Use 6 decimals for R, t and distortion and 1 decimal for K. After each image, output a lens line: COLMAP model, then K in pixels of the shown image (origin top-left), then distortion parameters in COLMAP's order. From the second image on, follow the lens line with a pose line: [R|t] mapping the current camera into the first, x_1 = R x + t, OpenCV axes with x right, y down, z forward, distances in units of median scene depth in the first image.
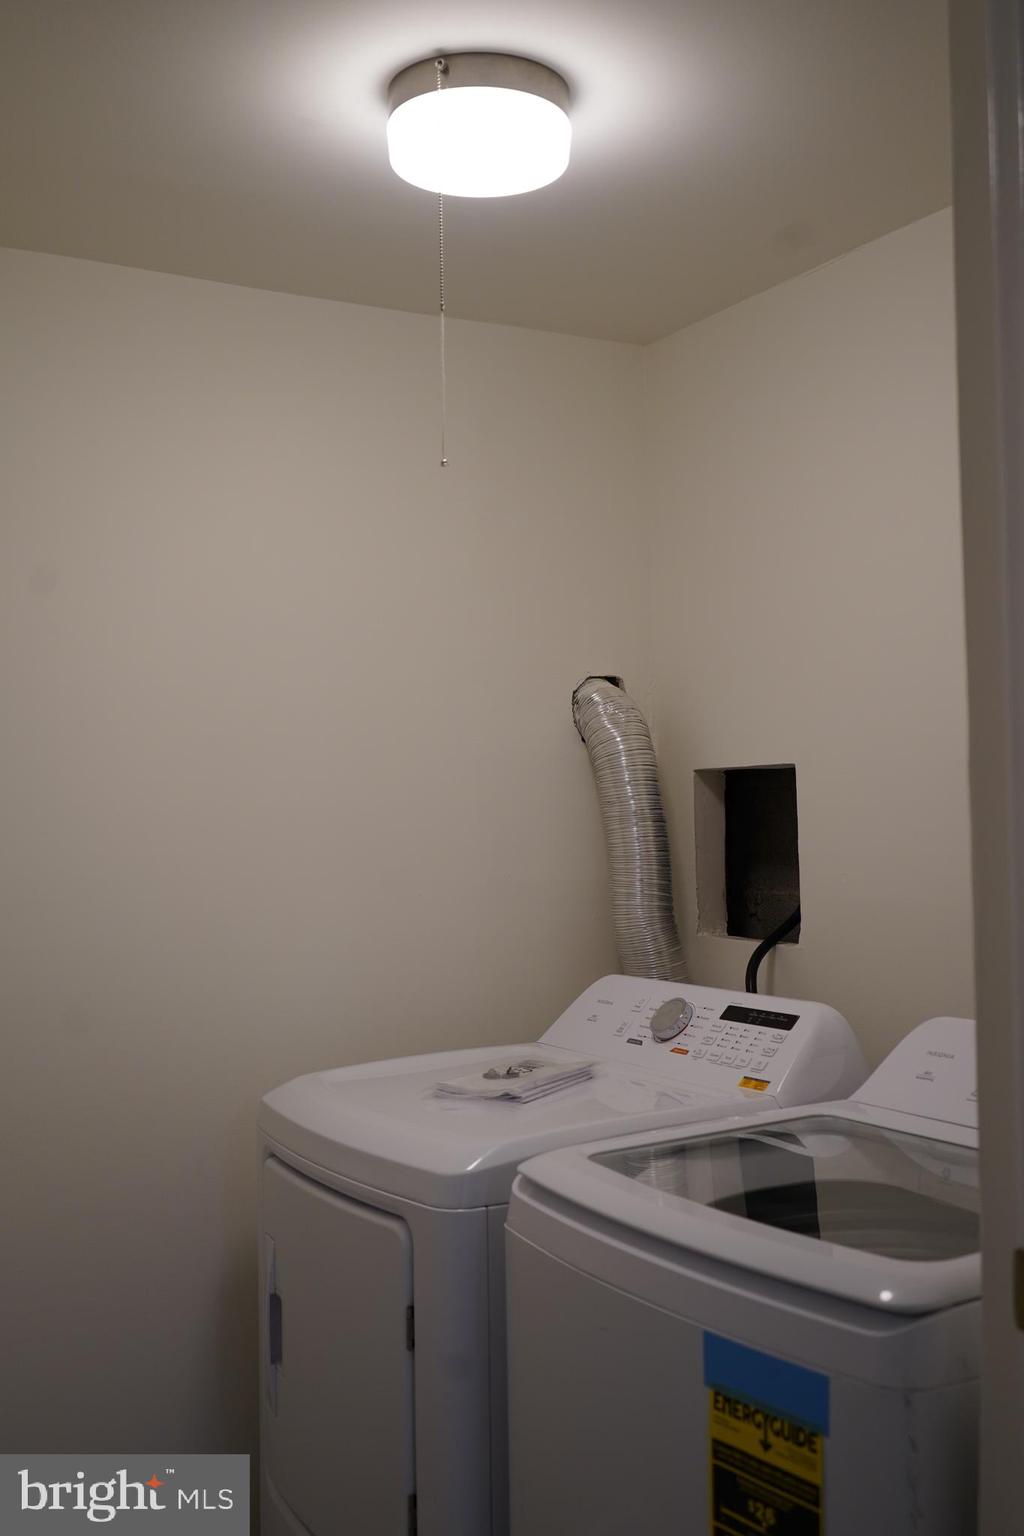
lens RADIAL K [[1626.5, 0, 512.0], [0, 1626.5, 768.0], [0, 0, 1]] dist [-0.013160, 0.028468]
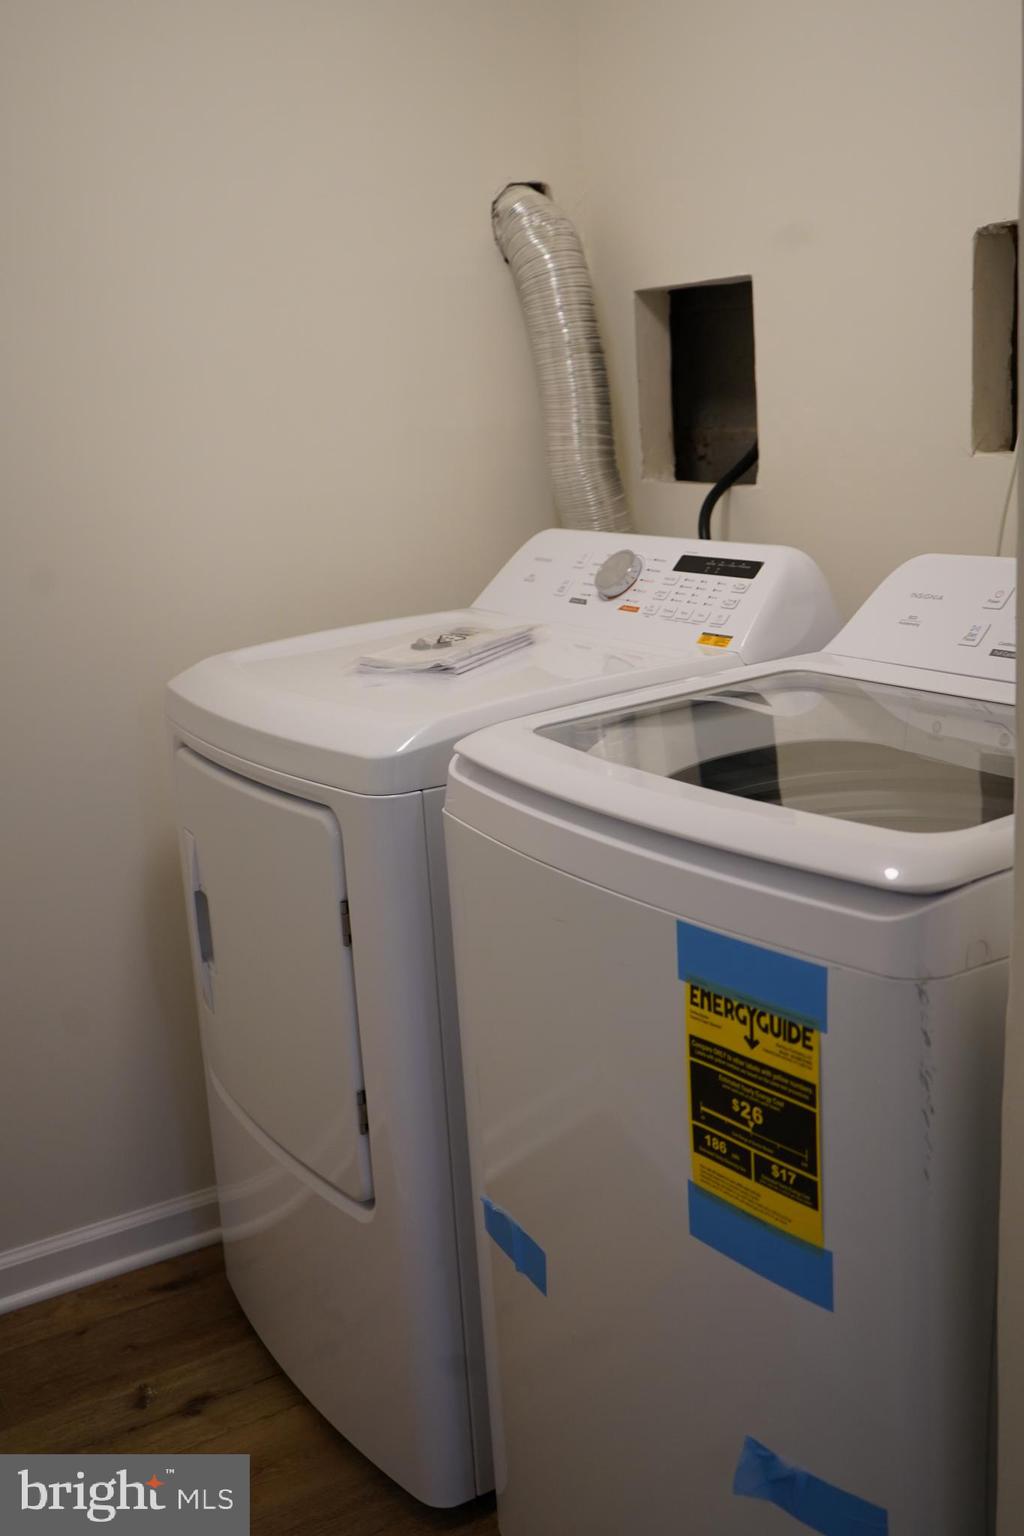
lens RADIAL K [[1626.5, 0, 512.0], [0, 1626.5, 768.0], [0, 0, 1]] dist [-0.013160, 0.028468]
pose [[0.997957, -0.053110, 0.035503, 0.002258], [0.042179, 0.965168, 0.258208, 0.024857], [-0.047979, -0.256183, 0.965437, 0.115688]]
